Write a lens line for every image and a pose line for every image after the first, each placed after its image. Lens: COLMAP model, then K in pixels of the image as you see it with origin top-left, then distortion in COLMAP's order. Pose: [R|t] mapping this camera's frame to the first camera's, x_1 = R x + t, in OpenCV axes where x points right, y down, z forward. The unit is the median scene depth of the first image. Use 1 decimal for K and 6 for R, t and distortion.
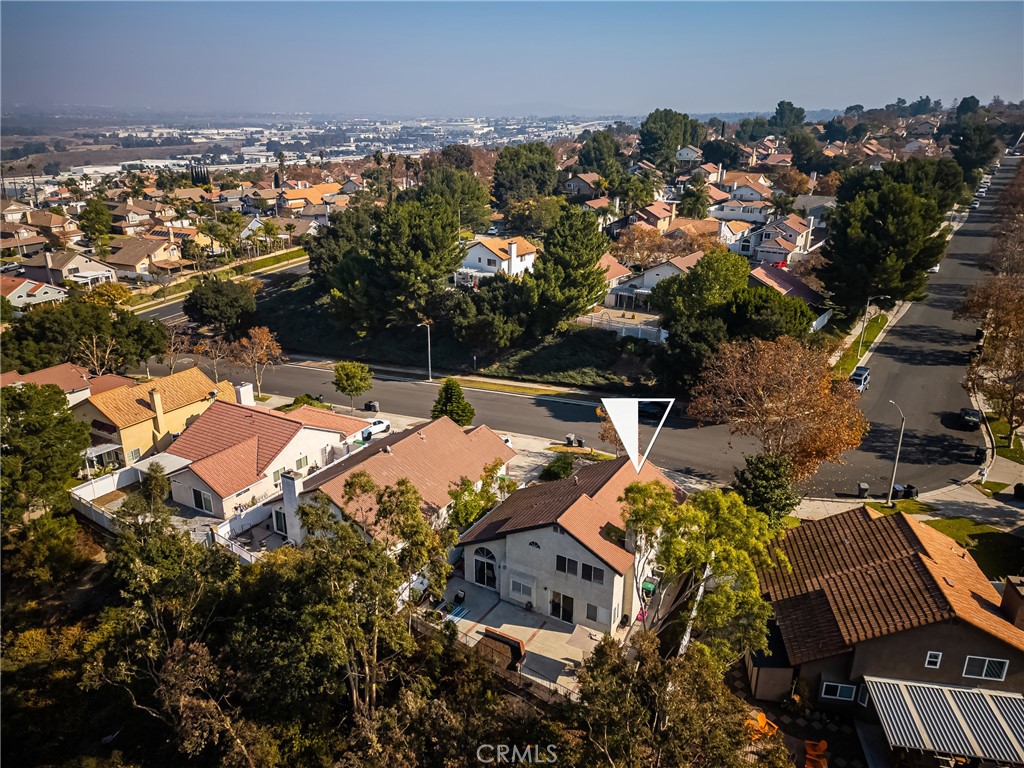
lens RADIAL K [[708.1, 0, 512.0], [0, 708.1, 384.0], [0, 0, 1]] dist [0.094271, -0.112870]
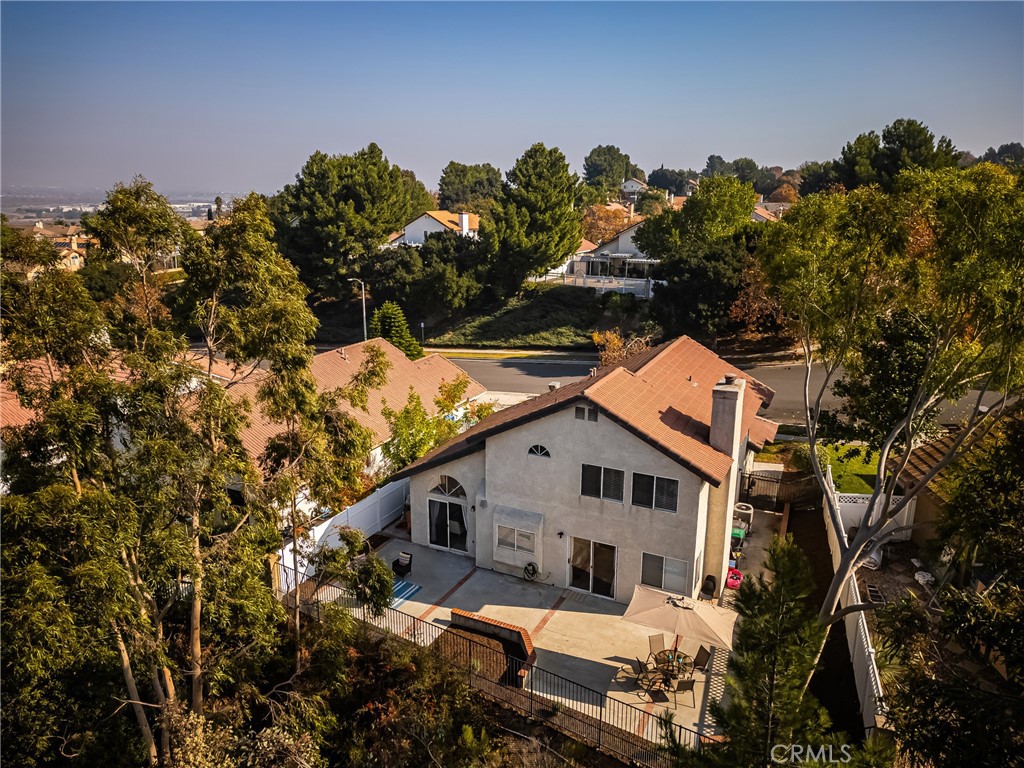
lens RADIAL K [[708.1, 0, 512.0], [0, 708.1, 384.0], [0, 0, 1]] dist [0.094271, -0.112870]
pose [[0.997038, -0.027306, 0.071902, -0.011940], [0.032159, 0.997219, -0.067224, 0.096363], [-0.069866, 0.069338, 0.995144, 0.211950]]
